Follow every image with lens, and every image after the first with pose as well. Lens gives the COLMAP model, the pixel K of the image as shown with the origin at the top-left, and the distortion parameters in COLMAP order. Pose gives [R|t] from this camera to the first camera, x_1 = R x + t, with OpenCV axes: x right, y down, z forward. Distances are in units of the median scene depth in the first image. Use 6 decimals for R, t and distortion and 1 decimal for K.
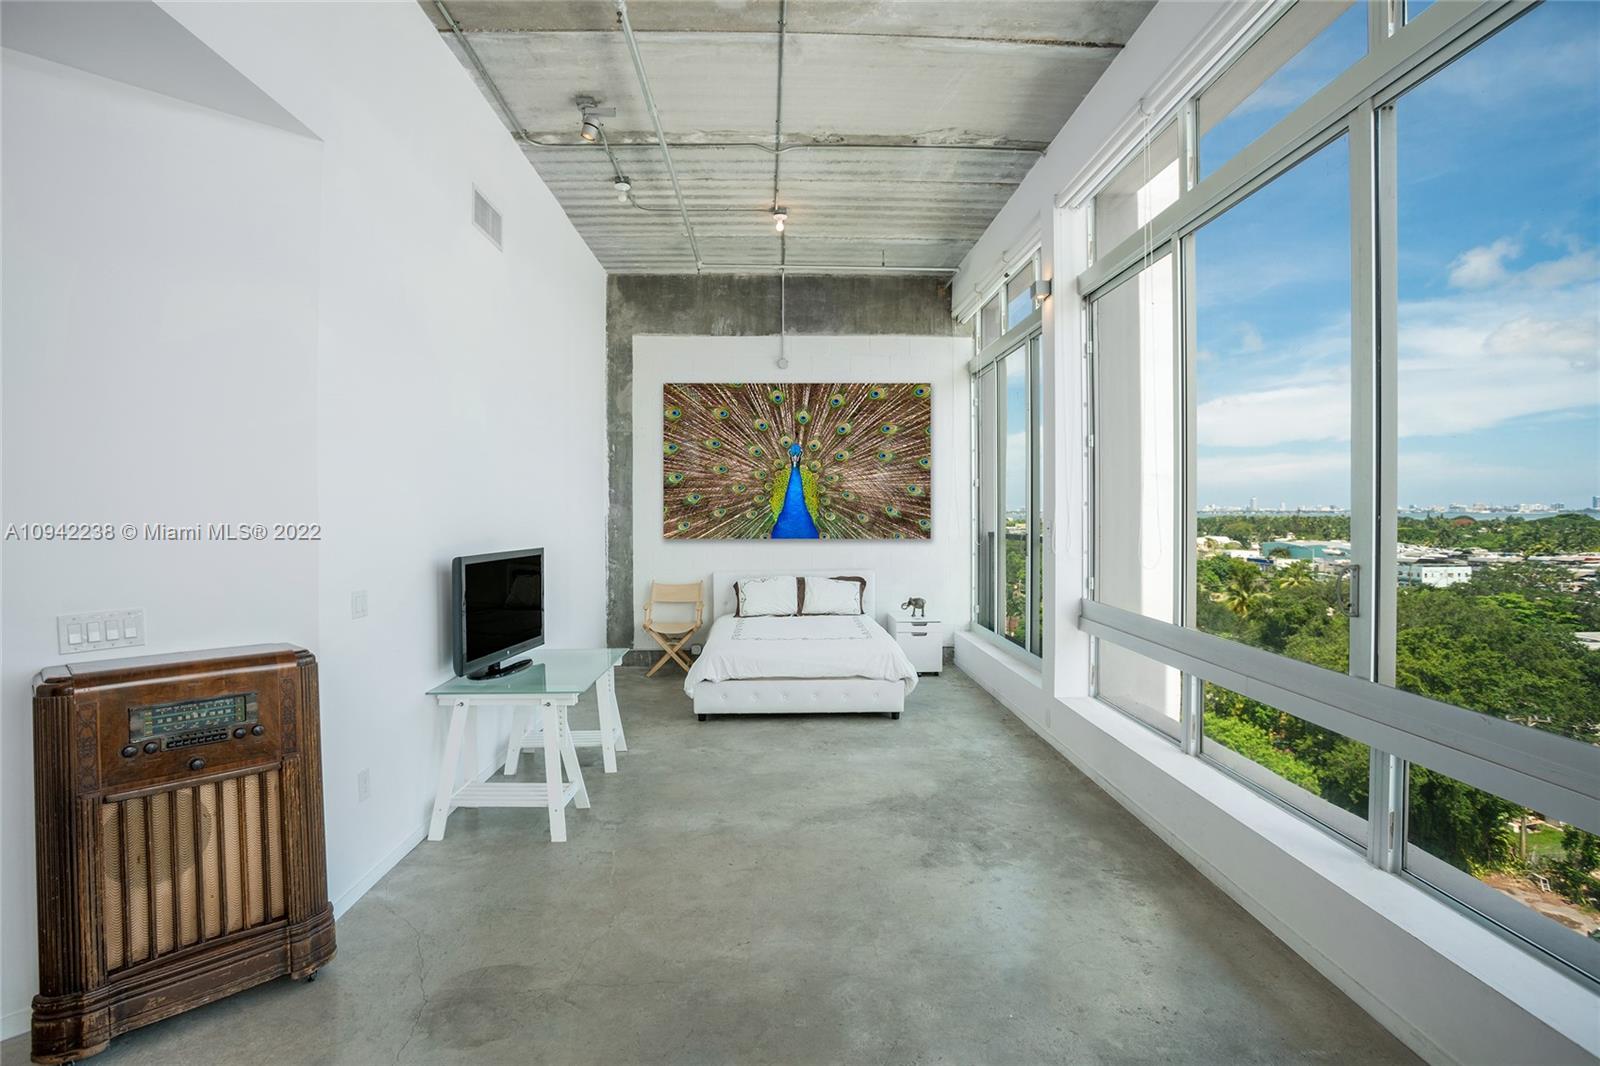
lens RADIAL K [[778.1, 0, 776.0], [0, 778.1, 504.7], [0, 0, 1]] dist [-0.054942, 0.000371]
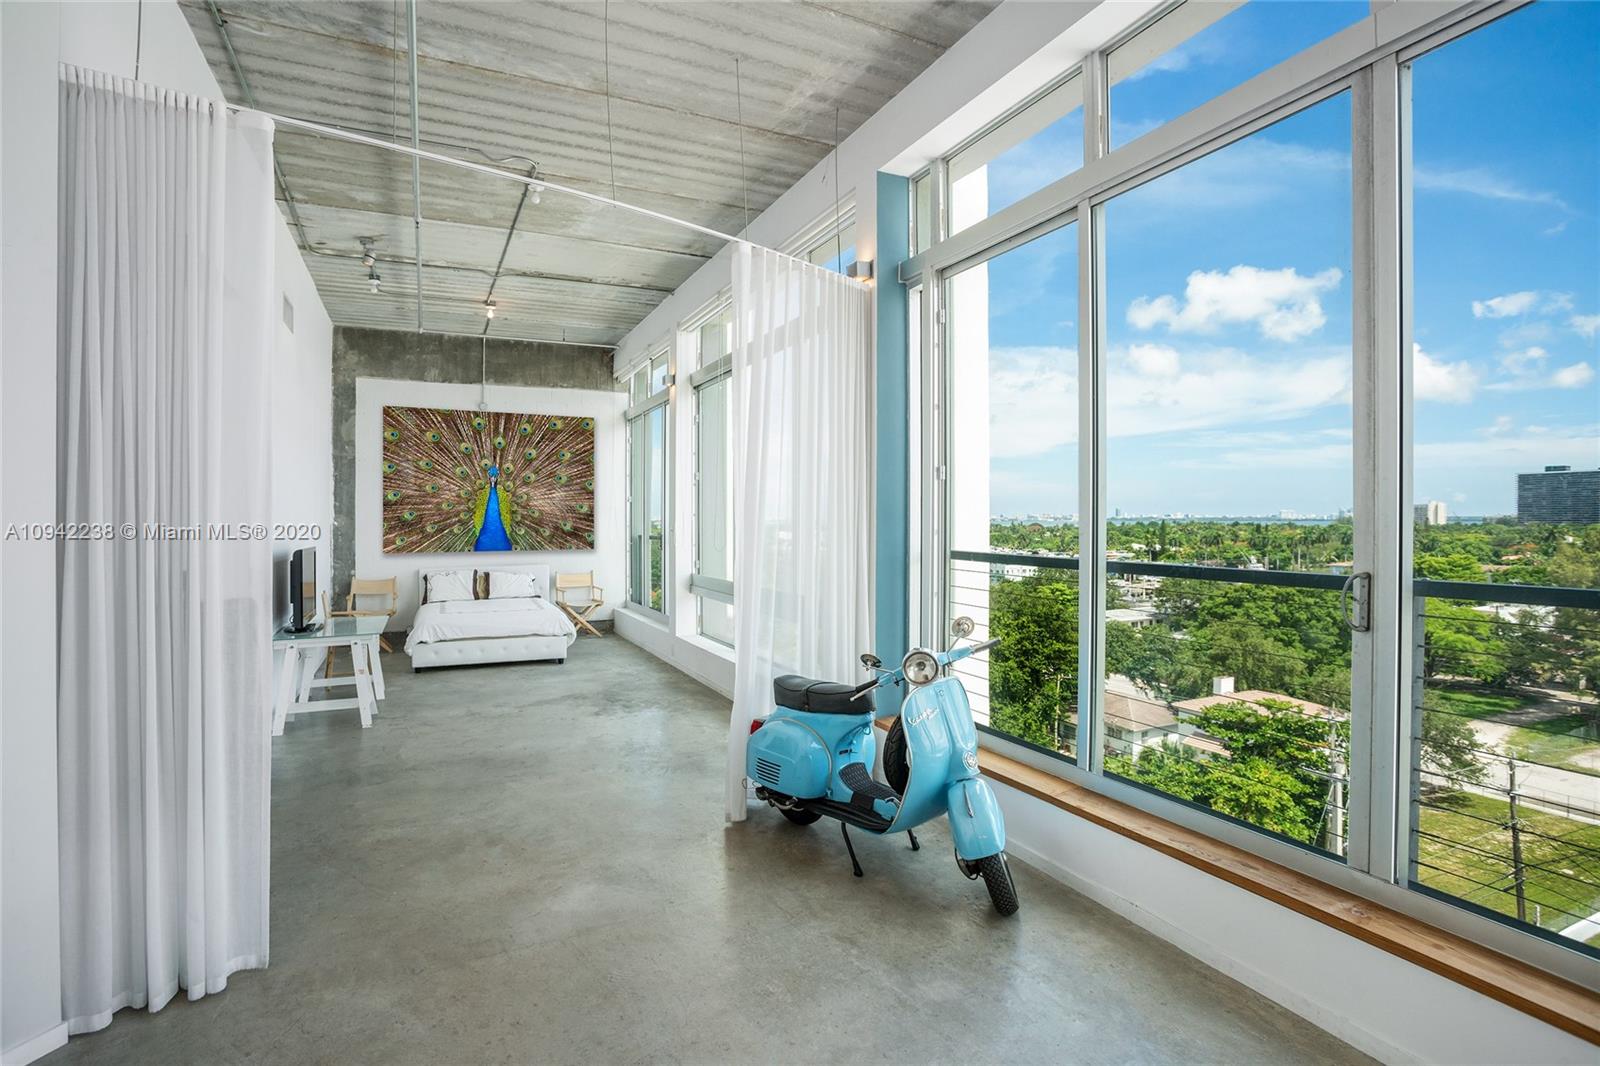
lens RADIAL K [[778.1, 0, 776.0], [0, 778.1, 504.7], [0, 0, 1]] dist [-0.054942, 0.000371]
pose [[0.910178, 0.005398, 0.414183, -0.080351], [-0.000290, 0.999923, -0.012393, -0.002089], [-0.414218, 0.011160, 0.910109, -0.378279]]
